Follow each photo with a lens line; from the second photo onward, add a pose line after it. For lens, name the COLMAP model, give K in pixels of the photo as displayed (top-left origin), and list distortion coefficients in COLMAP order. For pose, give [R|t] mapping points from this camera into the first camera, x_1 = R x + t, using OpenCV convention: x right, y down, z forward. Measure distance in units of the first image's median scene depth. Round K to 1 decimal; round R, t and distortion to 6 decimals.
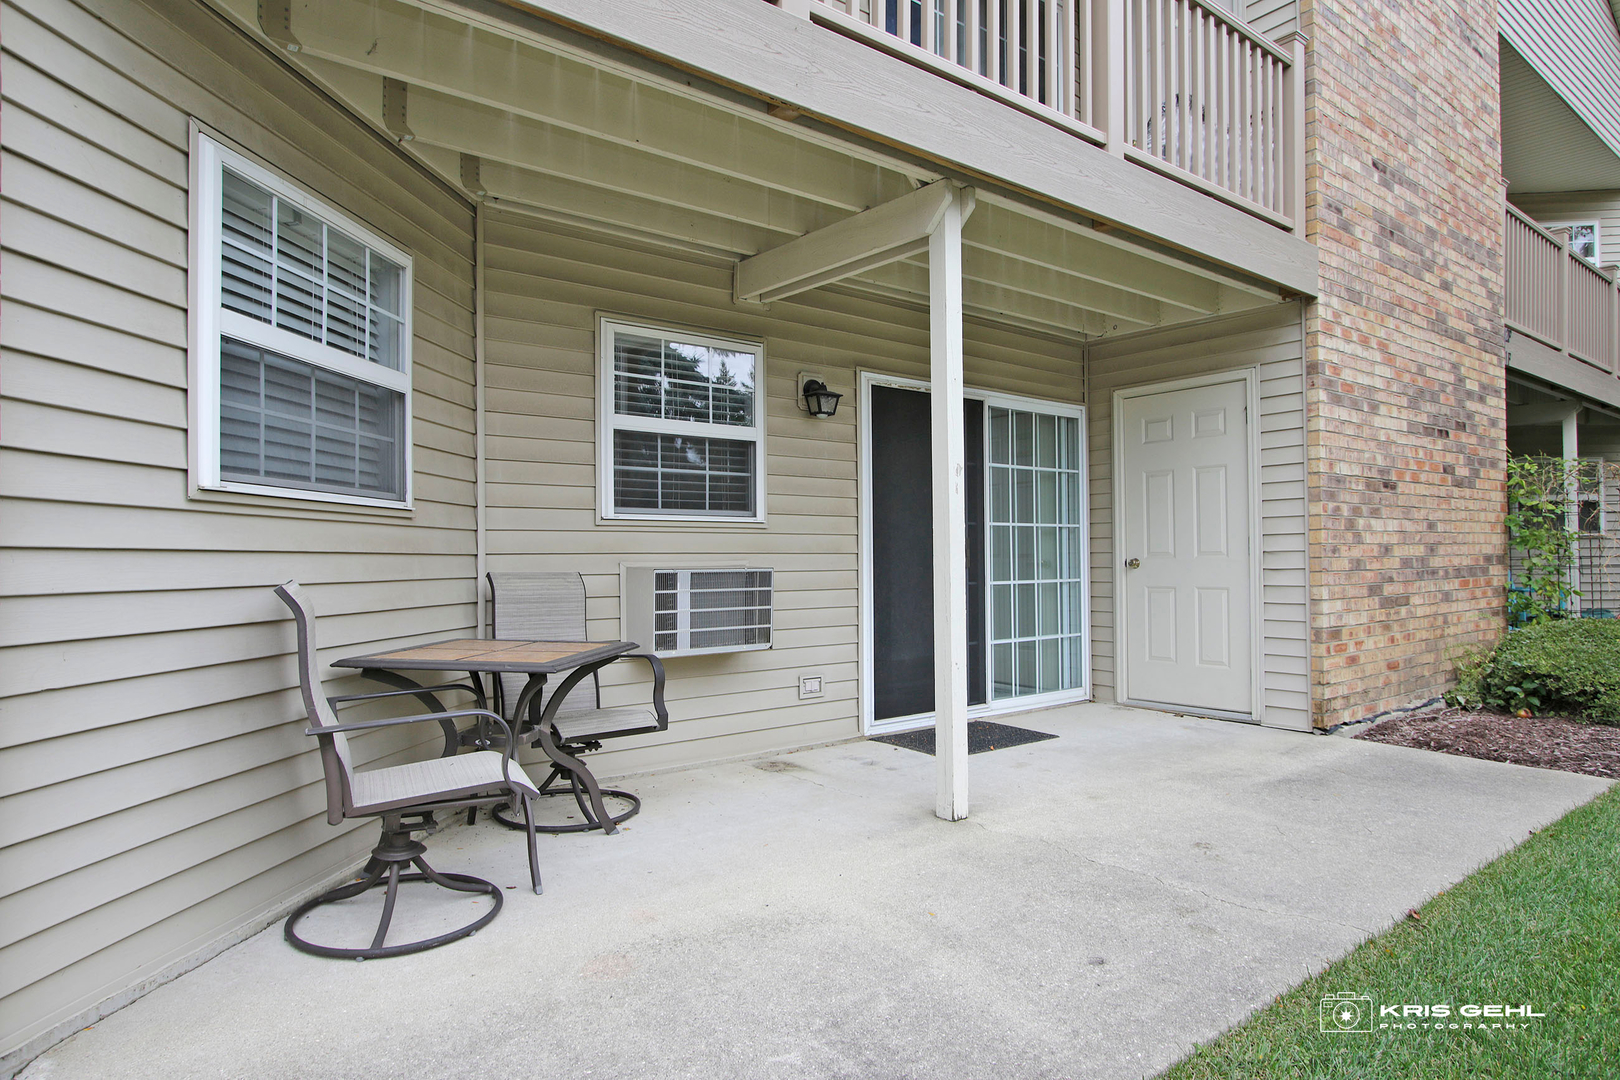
lens RADIAL K [[956.4, 0, 809.8], [0, 956.4, 532.3], [0, 0, 1]] dist [0.002896, -0.000035]
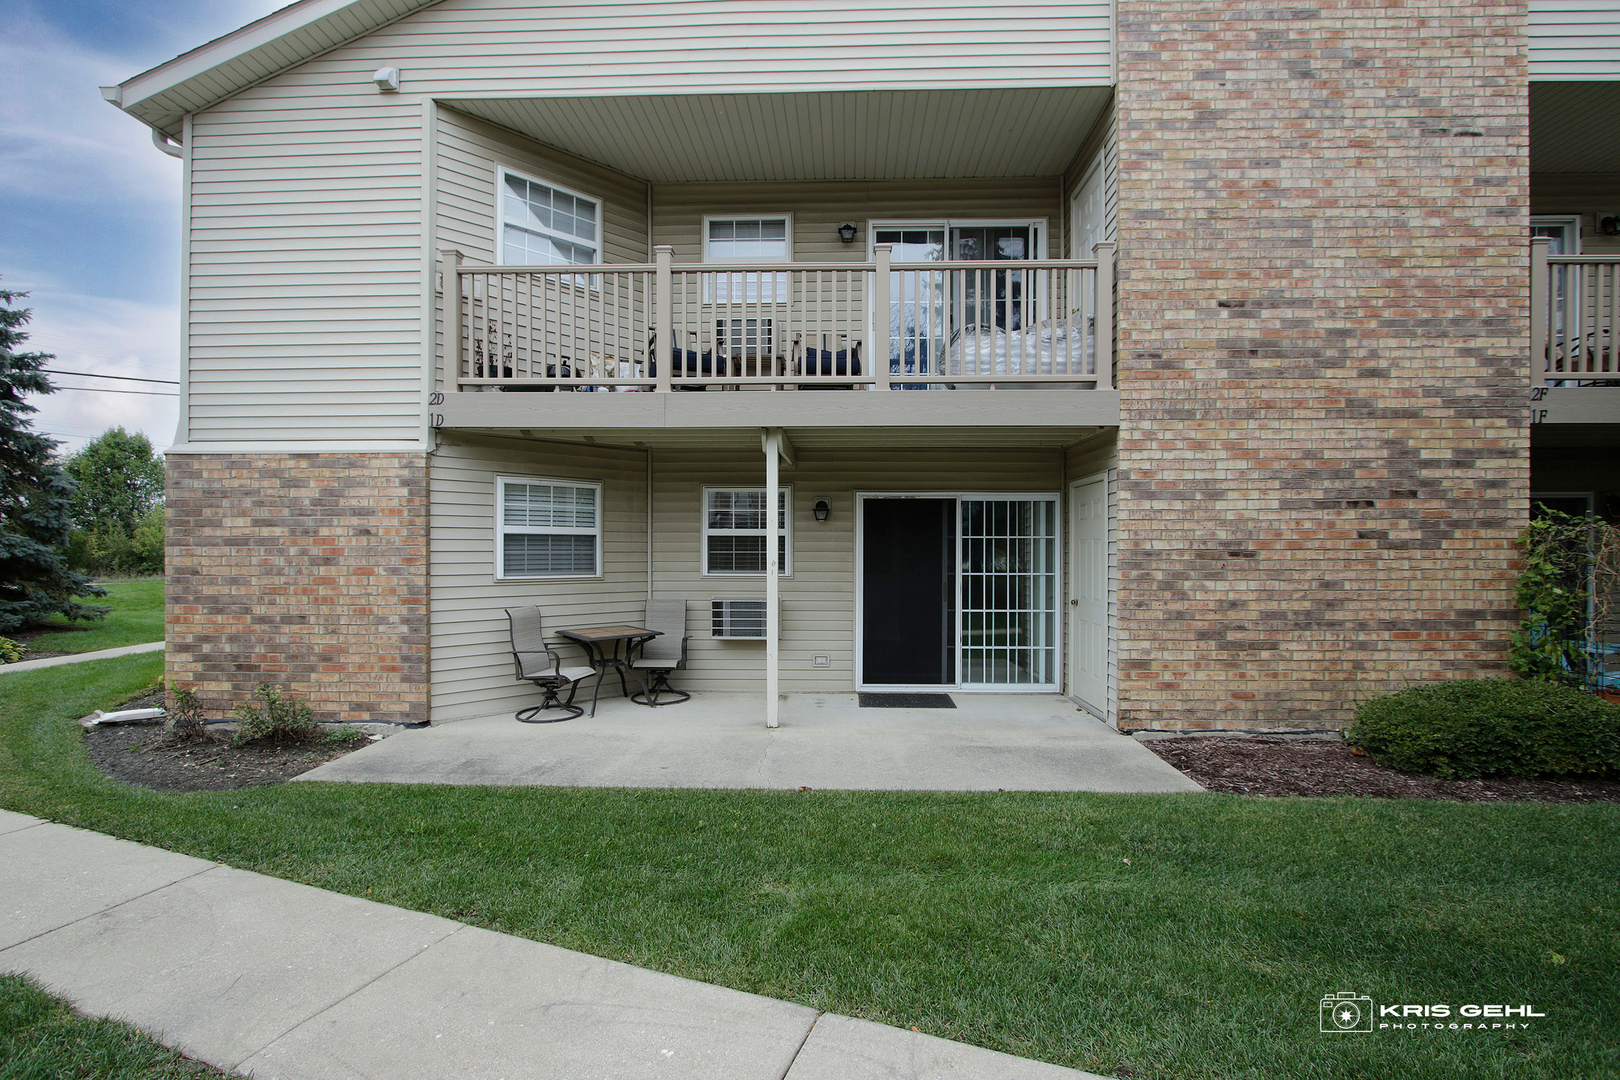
lens RADIAL K [[758.4, 0, 809.7], [0, 758.4, 544.5], [0, 0, 1]] dist [-0.004988, -0.000119]
pose [[0.755237, 0.008005, -0.655403, 1.132894], [0.011954, 0.999591, 0.025985, -0.129530], [0.655343, -0.027460, 0.754832, -0.181675]]
